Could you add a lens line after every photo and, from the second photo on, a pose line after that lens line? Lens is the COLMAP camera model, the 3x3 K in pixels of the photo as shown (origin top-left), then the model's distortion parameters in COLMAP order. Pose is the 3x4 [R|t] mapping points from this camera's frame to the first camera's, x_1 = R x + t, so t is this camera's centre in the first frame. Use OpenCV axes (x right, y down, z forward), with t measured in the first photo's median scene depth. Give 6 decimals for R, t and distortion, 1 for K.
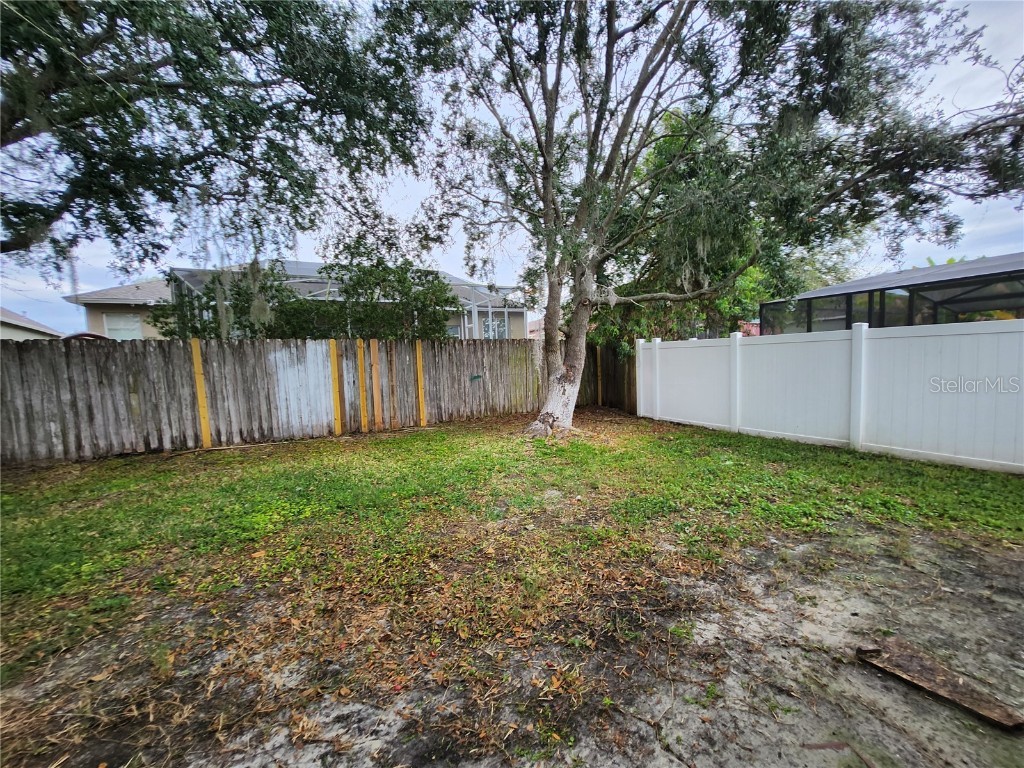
lens RADIAL K [[408.2, 0, 506.6], [0, 408.2, 391.9], [0, 0, 1]] dist [-0.005168, 0.004116]
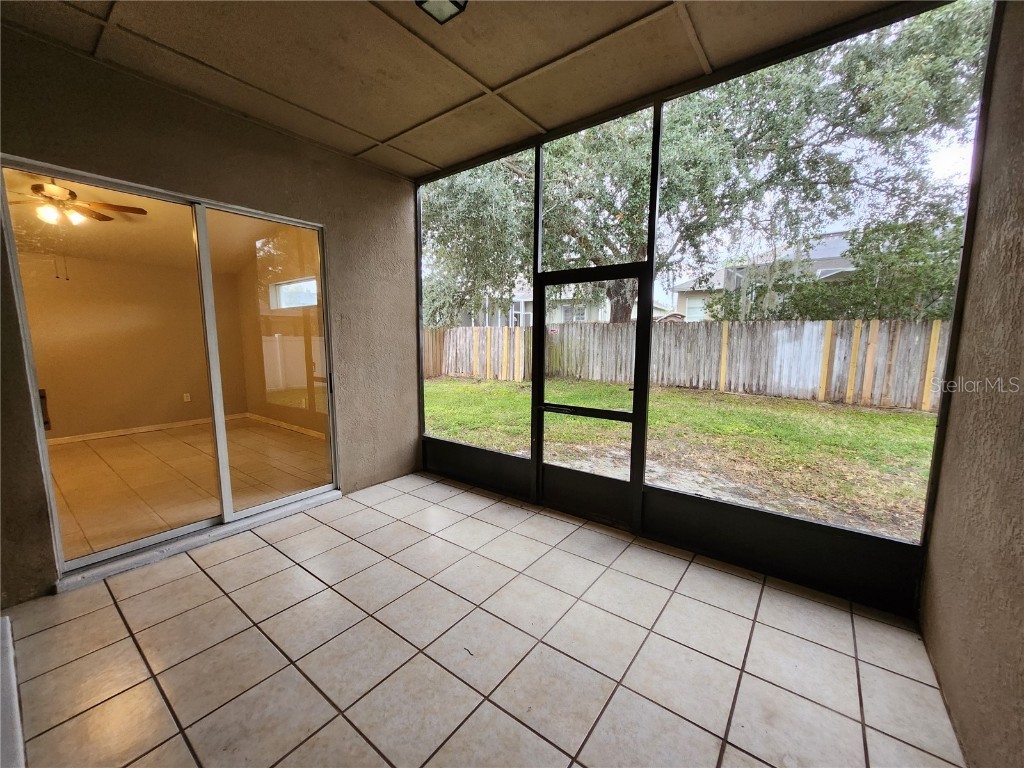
lens RADIAL K [[403.2, 0, 503.7], [0, 403.2, 388.8], [0, 0, 1]] dist [0.001122, 0.000418]
pose [[0.363643, 0.161412, -0.917448, 0.379447], [-0.088362, 0.986410, 0.138521, -0.012413], [0.927338, 0.030696, 0.372964, -0.352300]]
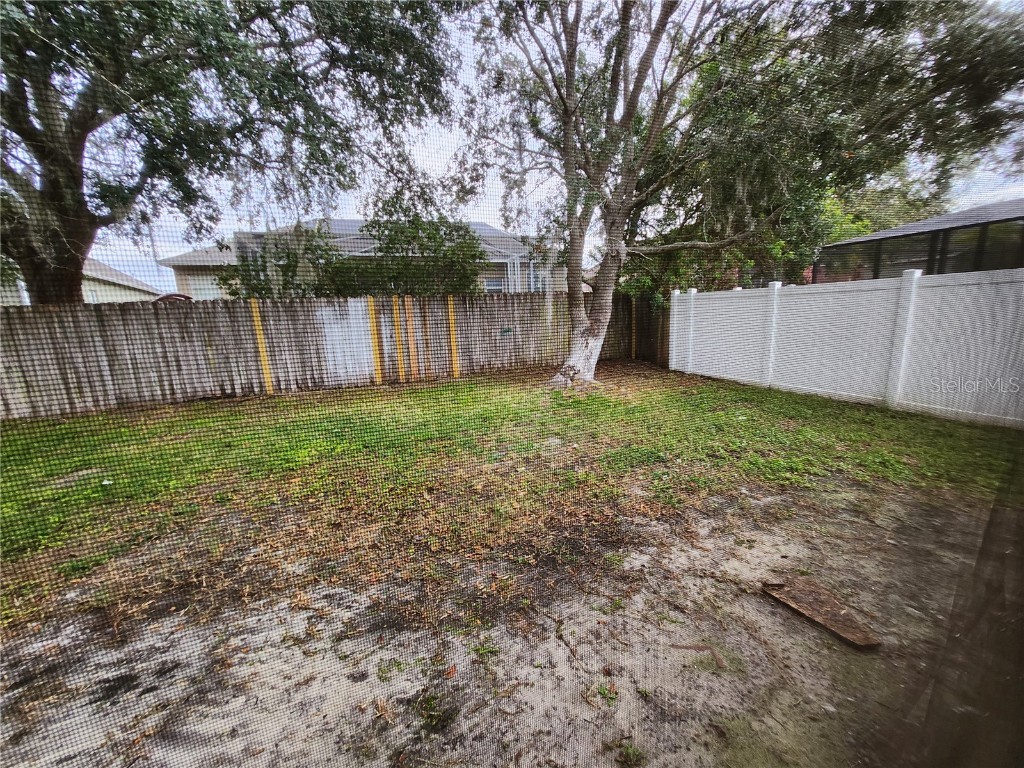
lens RADIAL K [[405.4, 0, 504.0], [0, 405.4, 391.8], [0, 0, 1]] dist [-0.000396, 0.000149]
pose [[0.989718, 0.016413, -0.142085, 0.087900], [0.000590, 0.992917, 0.118808, -0.005723], [0.143029, -0.117671, 0.982698, -0.037154]]
